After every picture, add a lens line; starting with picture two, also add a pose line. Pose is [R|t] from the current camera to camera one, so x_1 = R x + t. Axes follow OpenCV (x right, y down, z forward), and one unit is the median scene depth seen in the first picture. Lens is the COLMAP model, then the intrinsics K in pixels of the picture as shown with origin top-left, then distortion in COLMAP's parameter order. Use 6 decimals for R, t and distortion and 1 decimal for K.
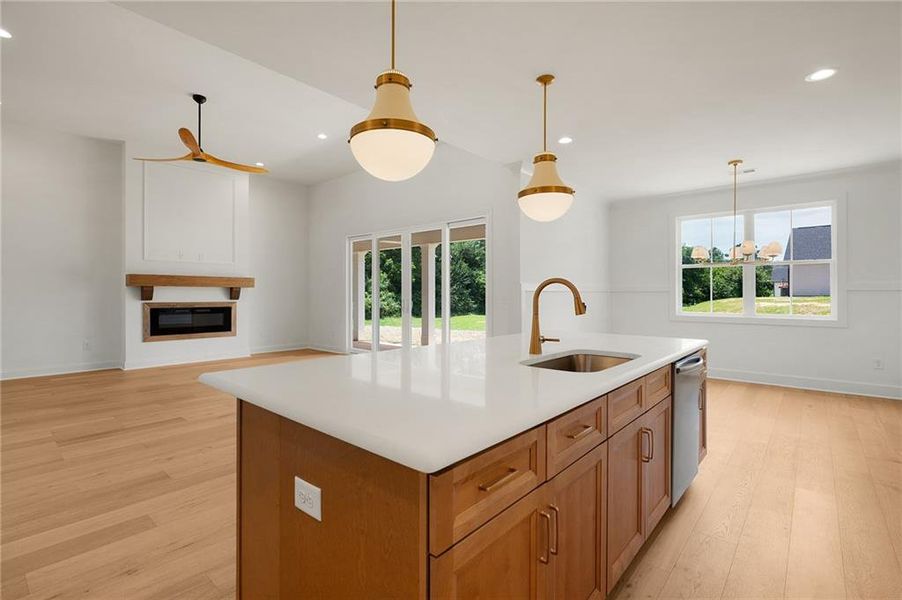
lens RADIAL K [[412.3, 0, 441.4], [0, 412.3, 292.4], [0, 0, 1]] dist [-0.003067, -0.000035]
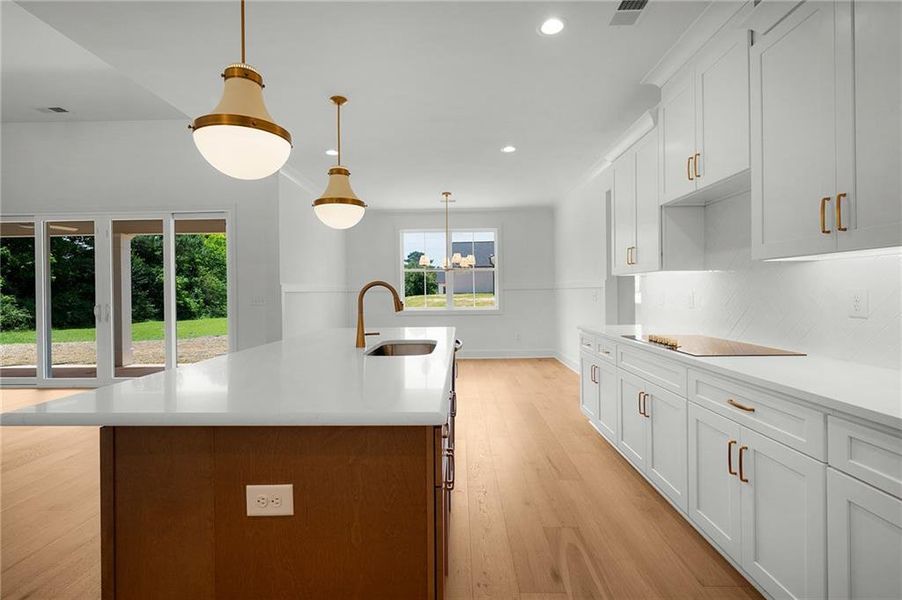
lens RADIAL K [[412.3, 0, 441.4], [0, 412.3, 292.4], [0, 0, 1]] dist [-0.003067, -0.000035]
pose [[0.769022, -0.011320, 0.639122, -0.095433], [0.011360, 0.999927, 0.004043, -0.001763], [-0.639121, 0.004151, 0.769095, -0.007456]]
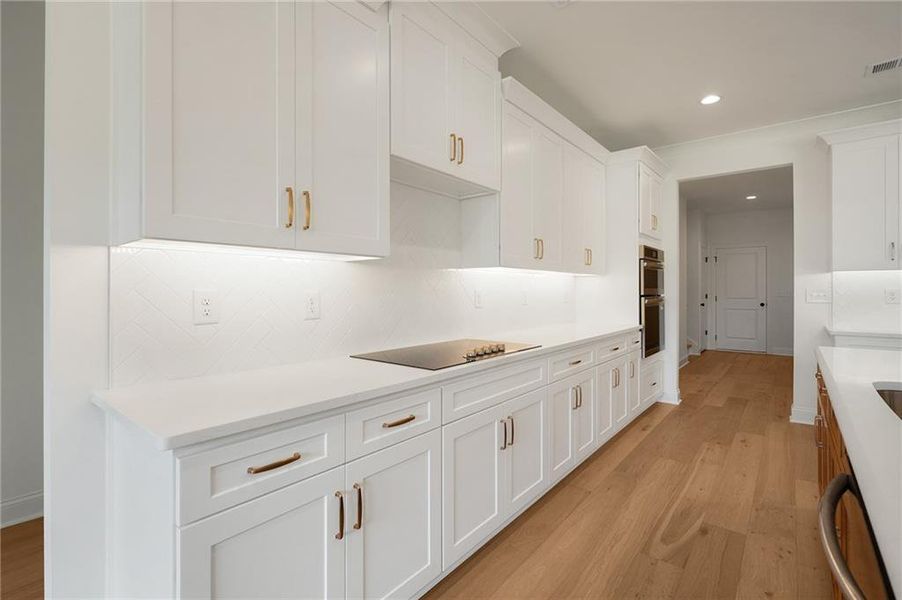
lens RADIAL K [[438.3, 0, 450.2], [0, 438.3, 290.5], [0, 0, 1]] dist [0.000729, 0.000268]
pose [[-0.998395, 0.000719, -0.056627, 0.325354], [0.001034, 0.999984, -0.005539, 0.002650], [0.056622, -0.005589, -0.998380, 0.456190]]
